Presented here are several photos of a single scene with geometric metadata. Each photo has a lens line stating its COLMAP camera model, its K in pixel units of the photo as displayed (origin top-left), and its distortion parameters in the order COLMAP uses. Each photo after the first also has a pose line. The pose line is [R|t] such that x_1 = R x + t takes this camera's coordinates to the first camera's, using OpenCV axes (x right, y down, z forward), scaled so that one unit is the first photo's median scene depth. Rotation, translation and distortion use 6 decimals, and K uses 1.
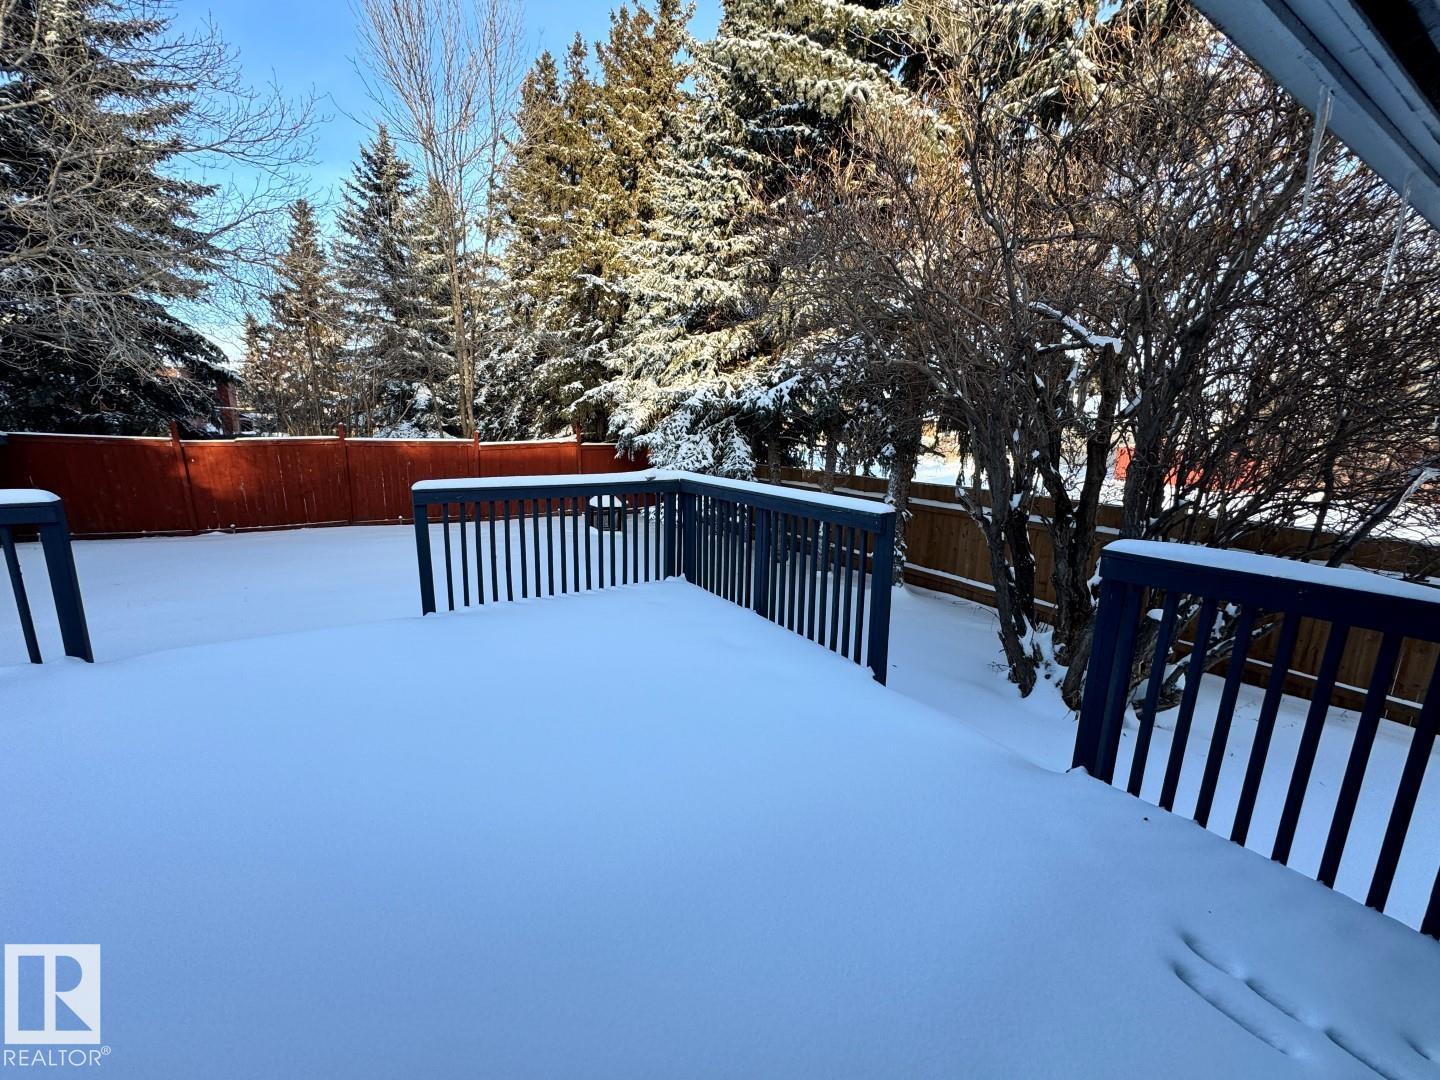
lens RADIAL K [[573.4, 0, 716.2], [0, 573.4, 542.8], [0, 0, 1]] dist [-0.000504, -0.000471]
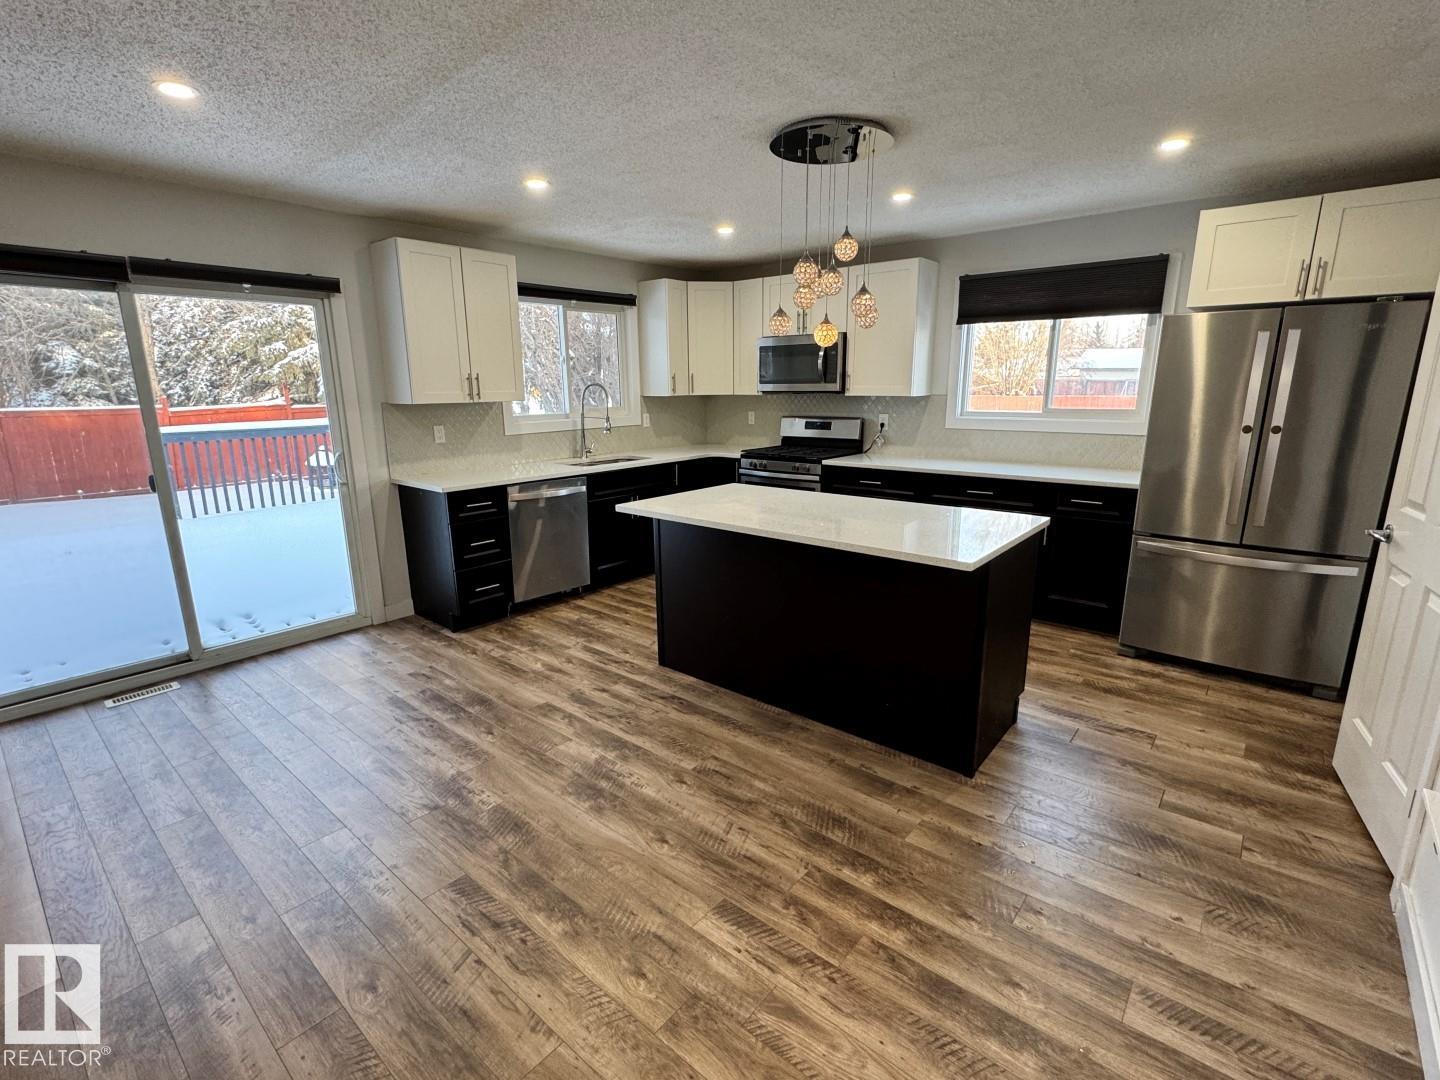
lens RADIAL K [[669.4, 0, 718.8], [0, 669.4, 540.9], [0, 0, 1]] dist [-0.001698, -0.000072]
pose [[0.946455, -0.099998, 0.306958, 0.098957], [0.089866, 0.994844, 0.047002, 0.081912], [-0.310076, -0.016900, 0.950562, -0.380275]]
